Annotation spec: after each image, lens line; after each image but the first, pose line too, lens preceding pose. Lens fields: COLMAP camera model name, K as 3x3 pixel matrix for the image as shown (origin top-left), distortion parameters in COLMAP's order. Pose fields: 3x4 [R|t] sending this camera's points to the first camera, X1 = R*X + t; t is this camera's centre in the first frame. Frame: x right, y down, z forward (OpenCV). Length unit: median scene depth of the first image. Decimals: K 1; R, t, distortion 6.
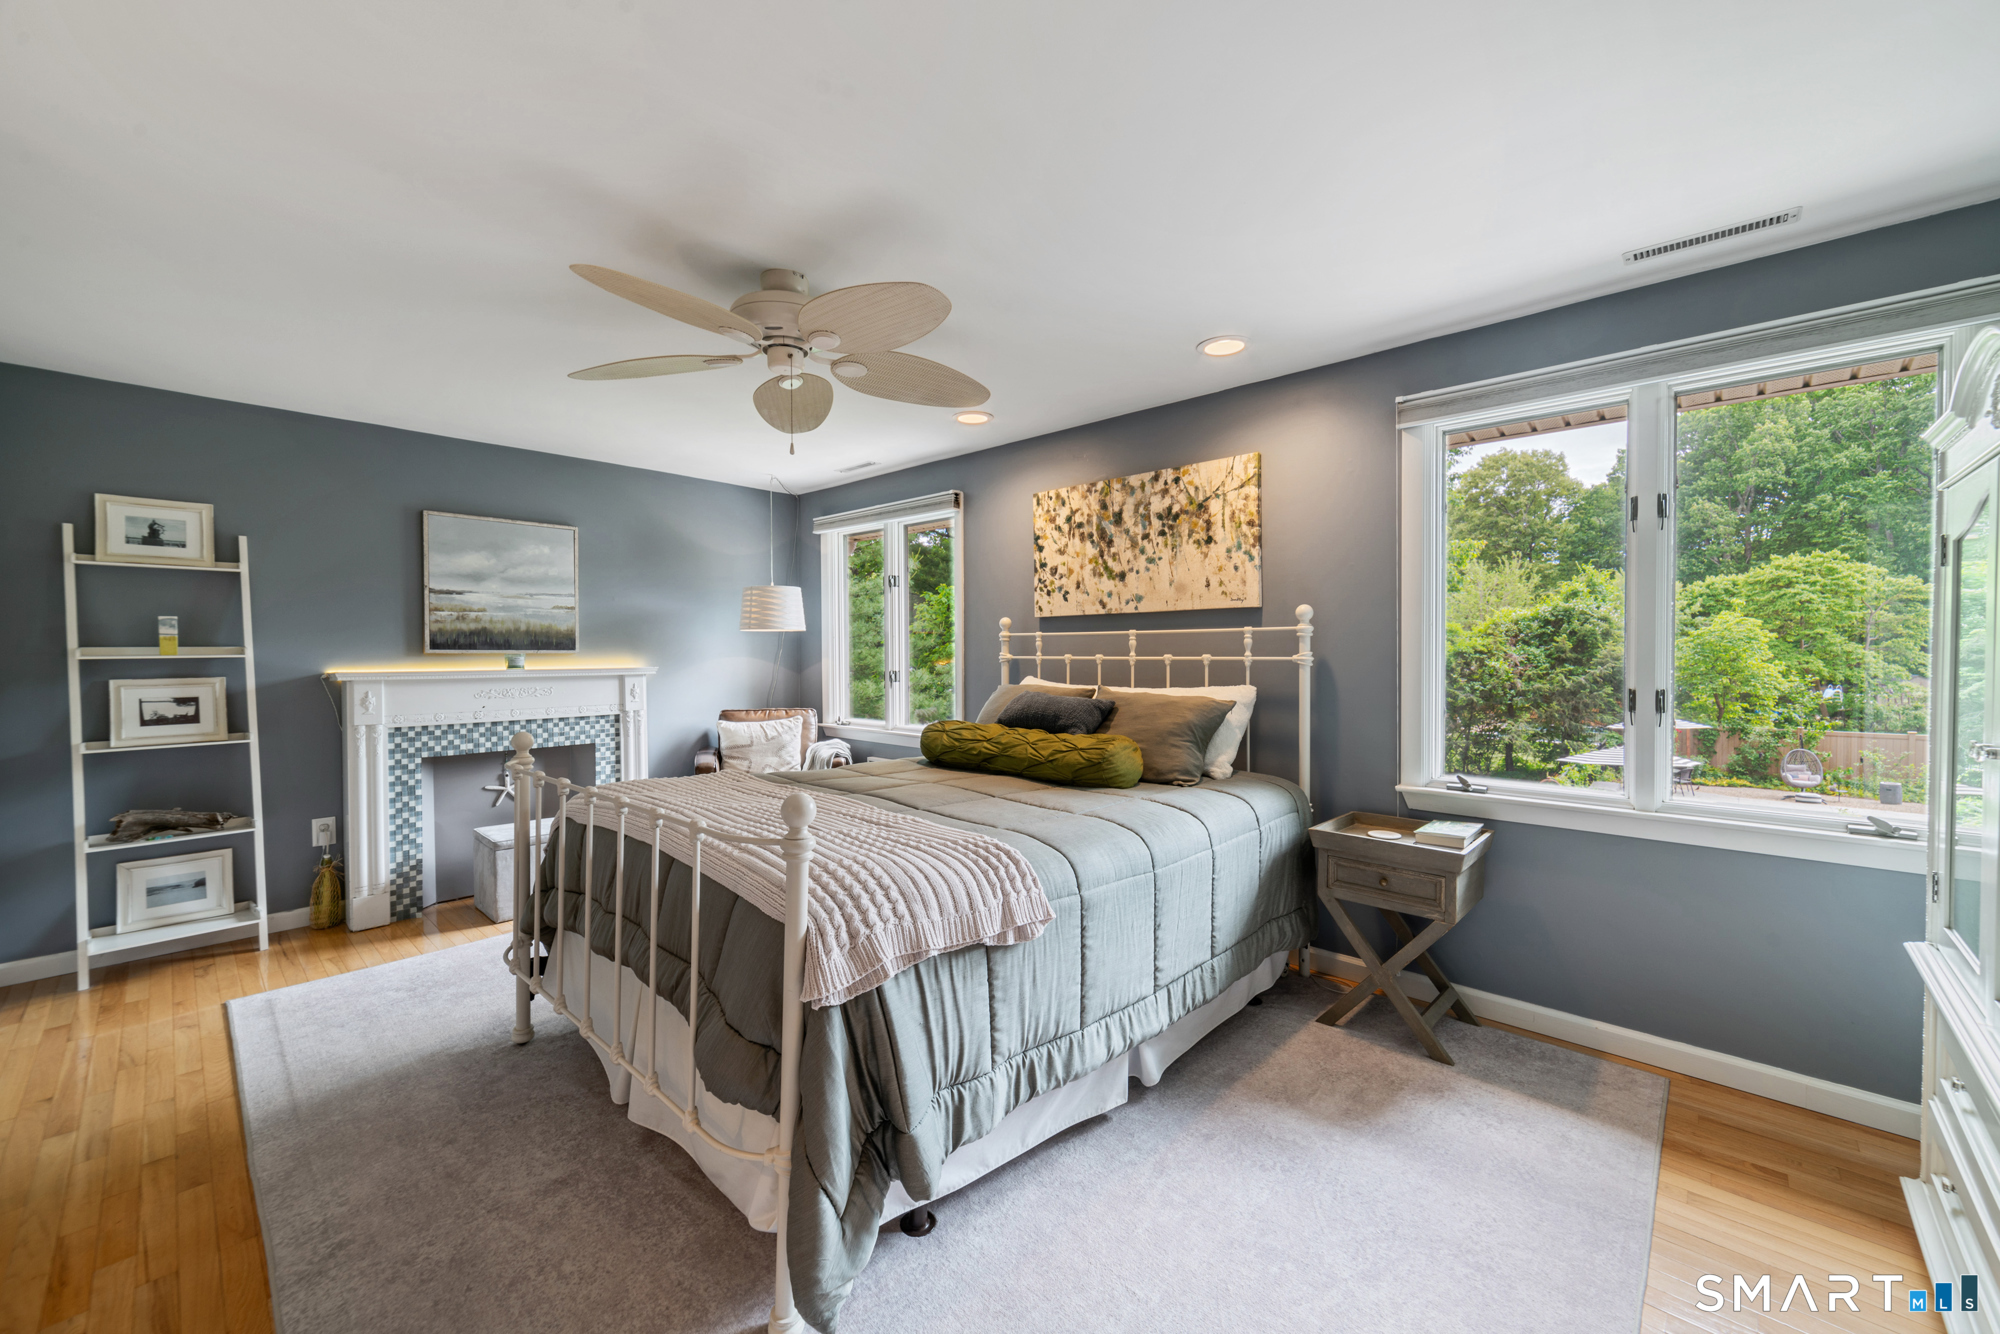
lens RADIAL K [[780.2, 0, 1015.9], [0, 780.2, 663.0], [0, 0, 1]] dist [-0.006169, 0.001047]
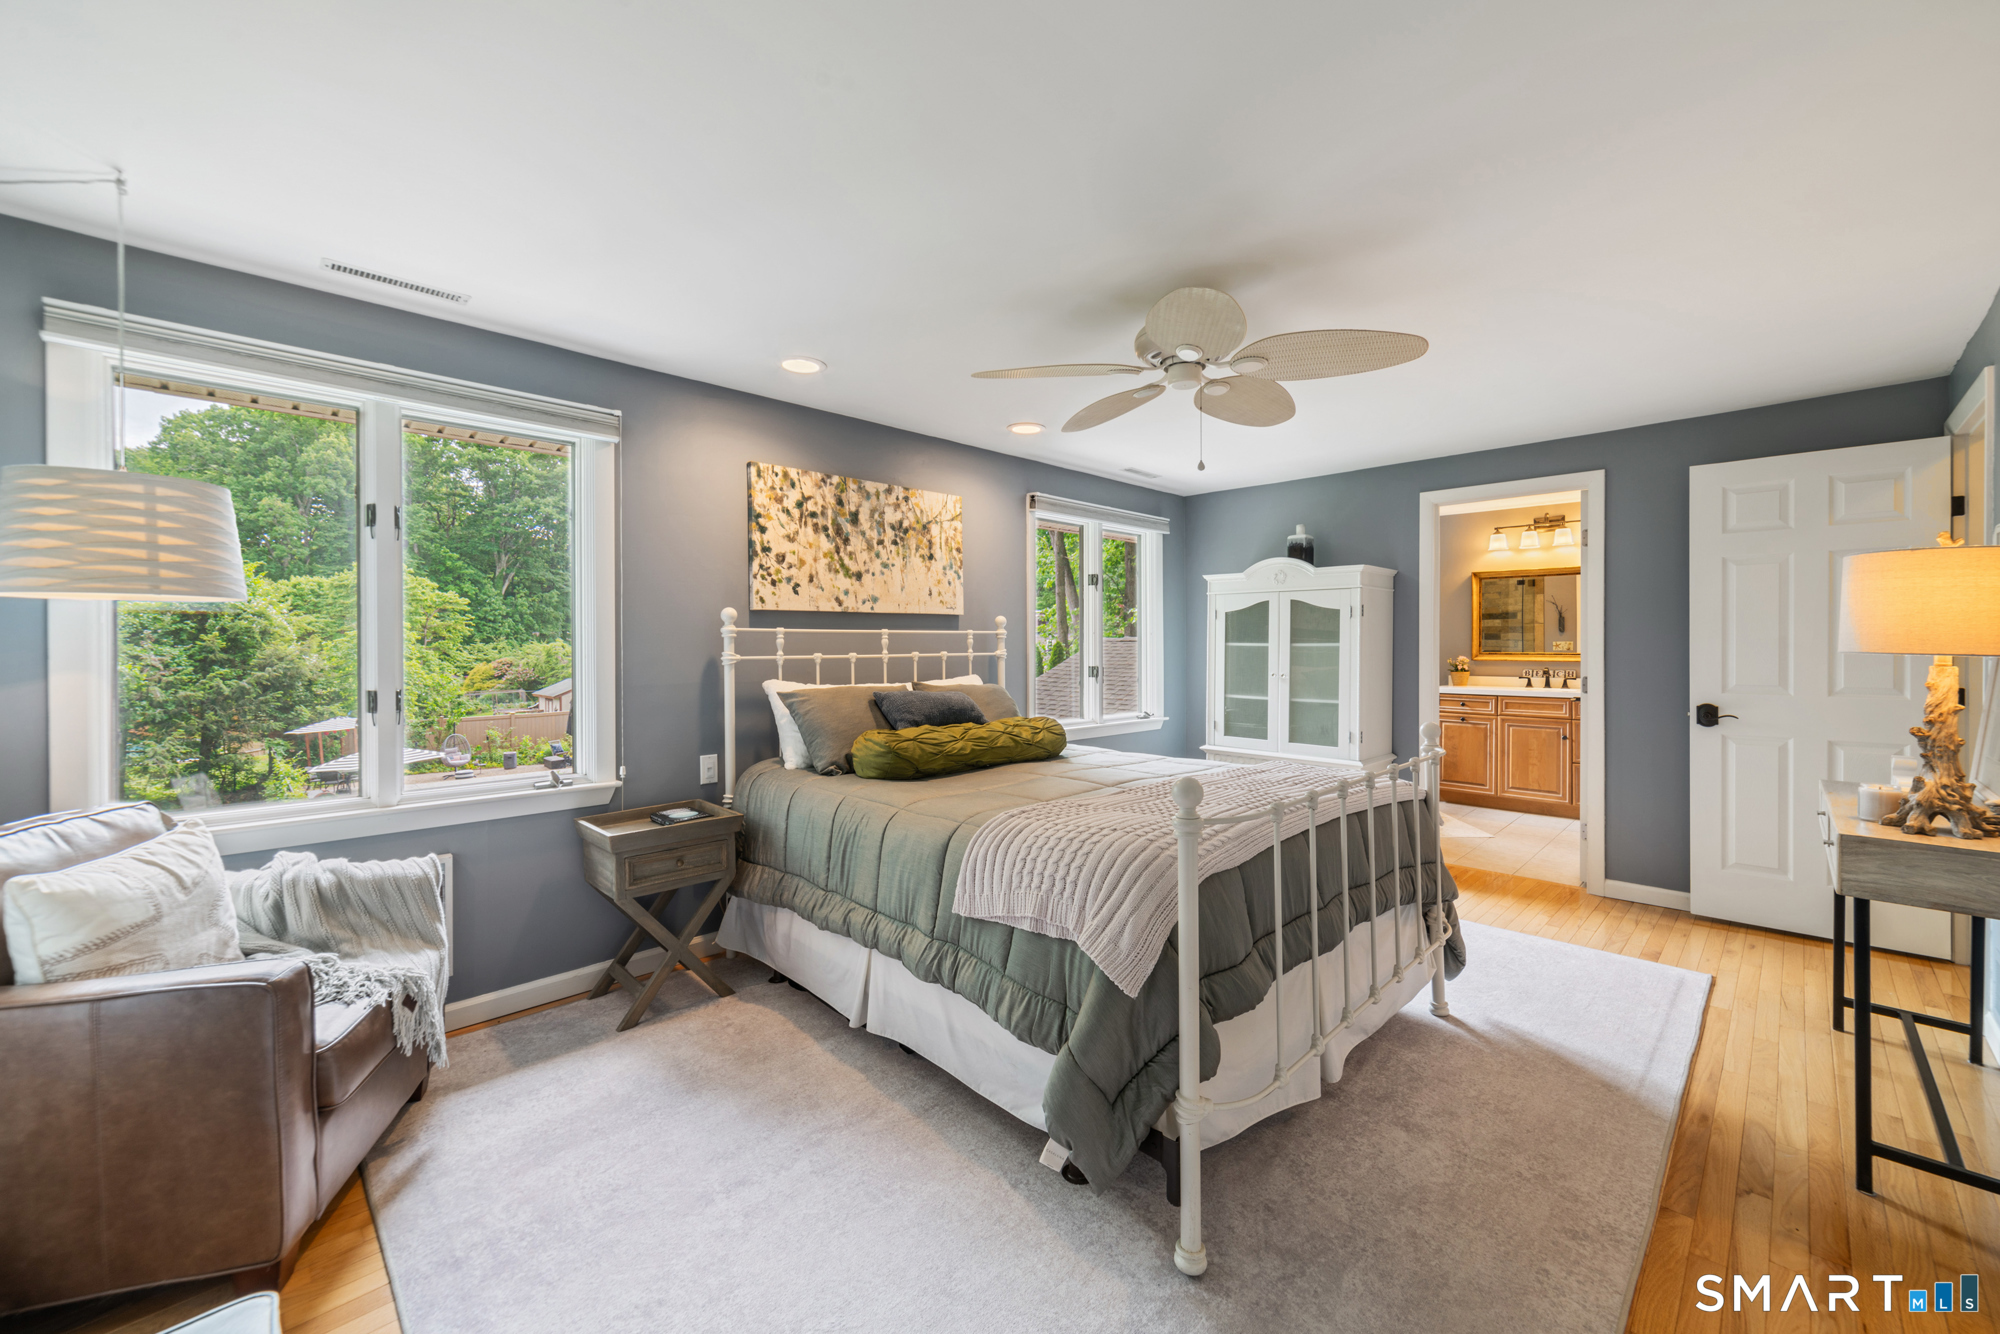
lens RADIAL K [[780.2, 0, 1001.0], [0, 780.2, 647.8], [0, 0, 1]] dist [-0.006169, 0.001047]
pose [[0.060439, 0.000158, 0.998172, -0.852047], [0.019439, 0.999810, -0.001335, -0.012105], [-0.997983, 0.019484, 0.060424, 0.738314]]
